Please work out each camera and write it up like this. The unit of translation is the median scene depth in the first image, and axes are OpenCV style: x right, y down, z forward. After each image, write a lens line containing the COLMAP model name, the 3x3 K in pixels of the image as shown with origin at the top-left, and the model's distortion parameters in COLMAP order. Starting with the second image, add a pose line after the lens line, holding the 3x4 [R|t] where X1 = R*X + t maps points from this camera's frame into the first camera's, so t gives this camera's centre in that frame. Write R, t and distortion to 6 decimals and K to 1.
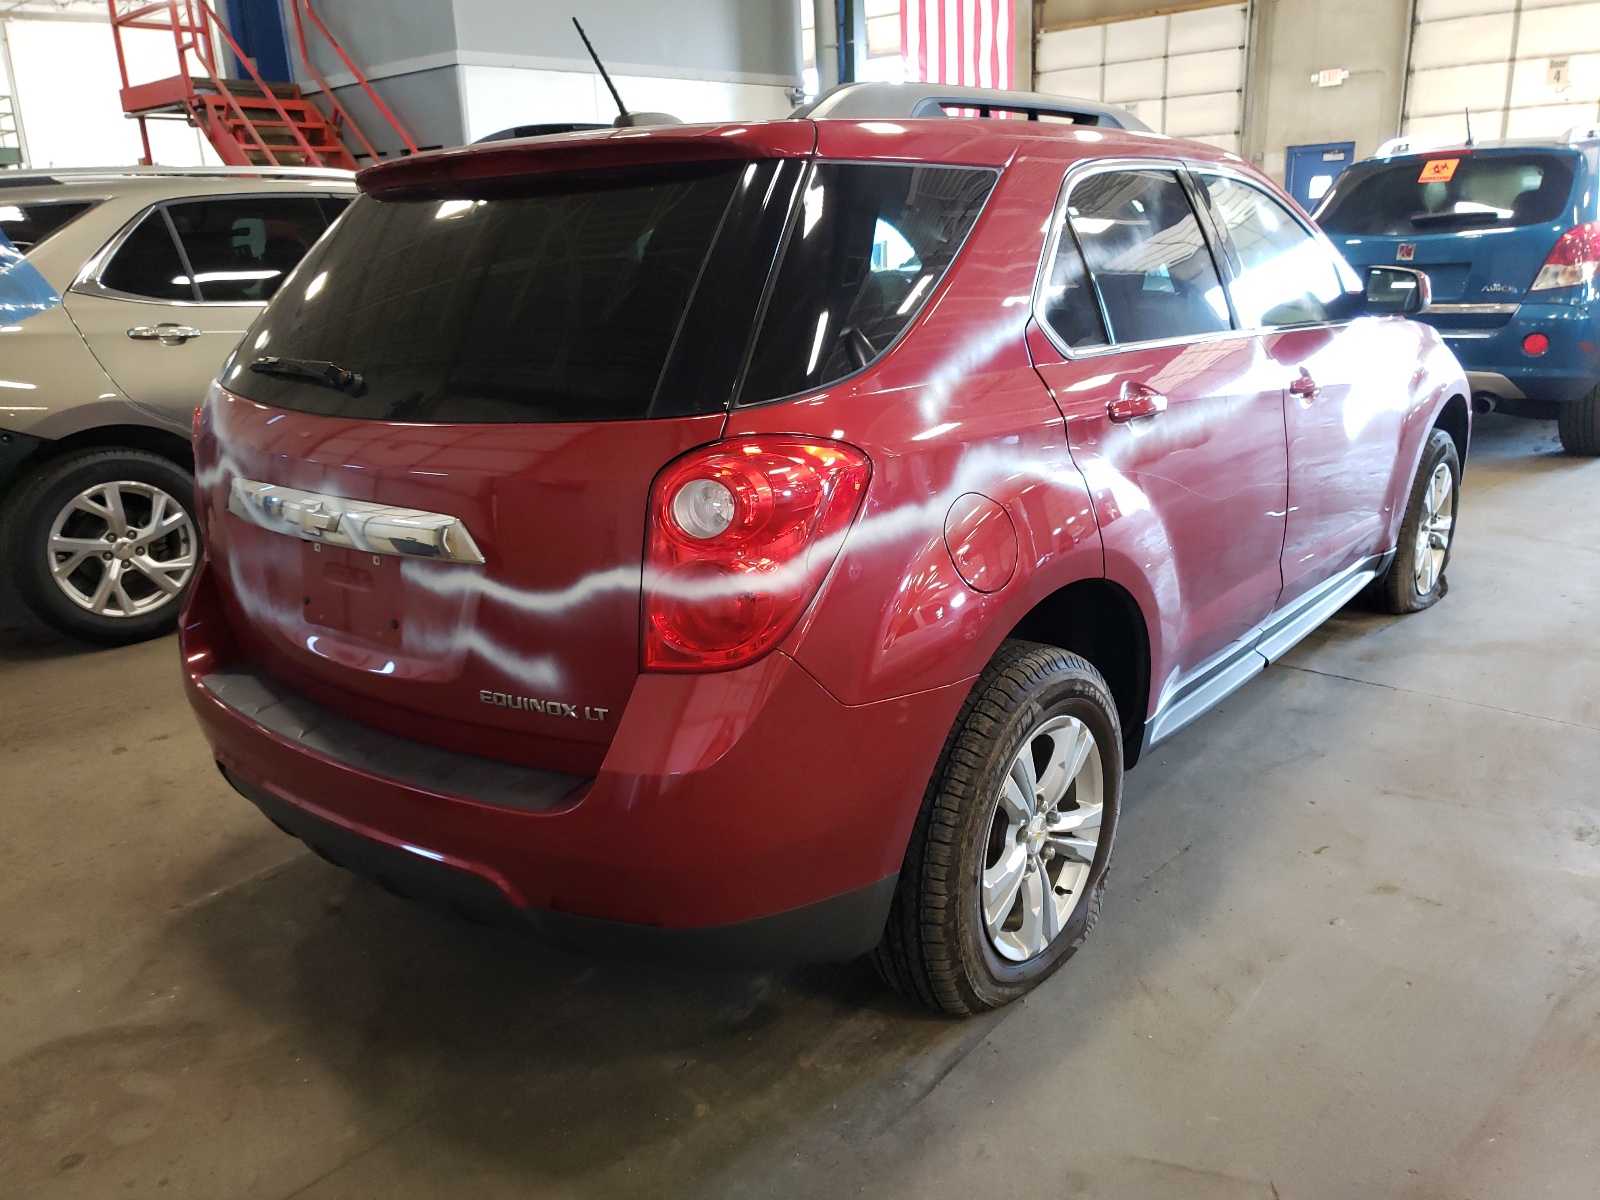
lens RADIAL K [[1248.0, 0, 800.0], [0, 1248.0, 600.0], [0, 0, 1]] dist [0.005415, 0.004112]
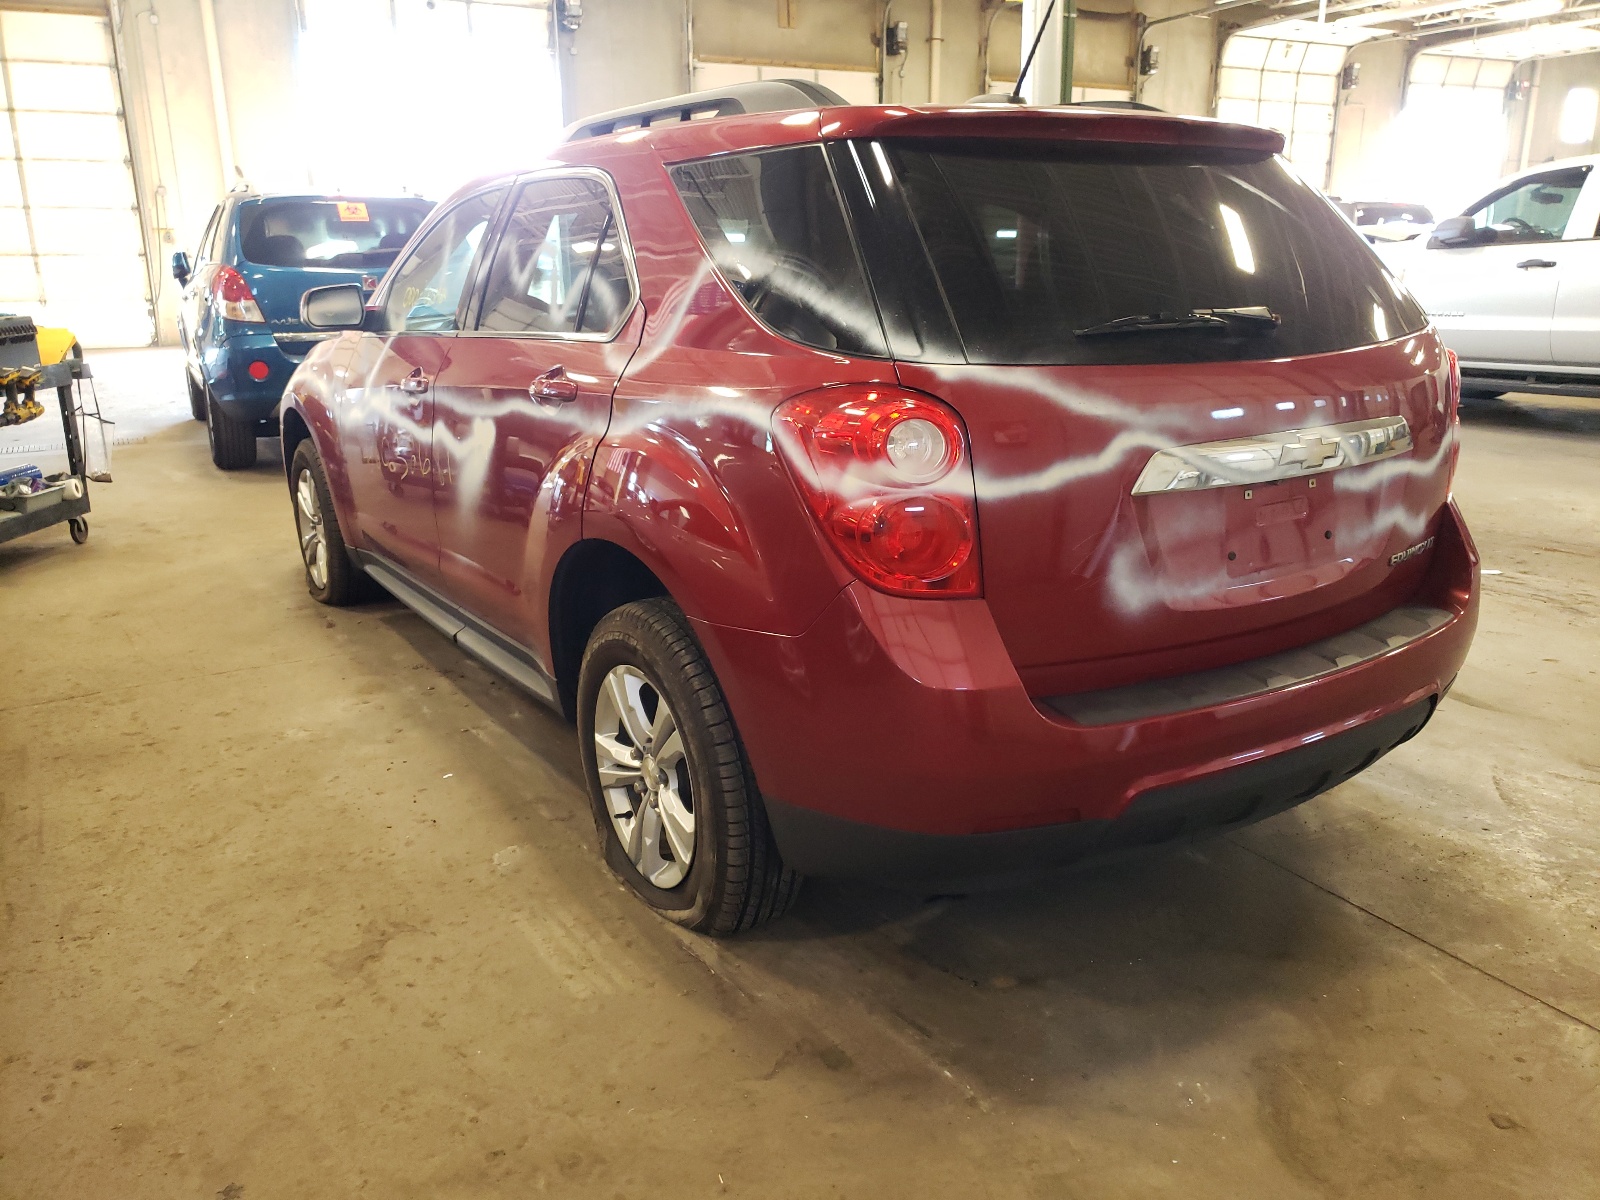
lens RADIAL K [[1248.0, 0, 800.0], [0, 1248.0, 600.0], [0, 0, 1]] dist [0.005415, 0.004112]
pose [[0.314499, -0.216905, 0.924144, -1.323328], [0.269667, 0.953849, 0.132106, -0.173962], [-0.910148, 0.207664, 0.358477, 0.907865]]
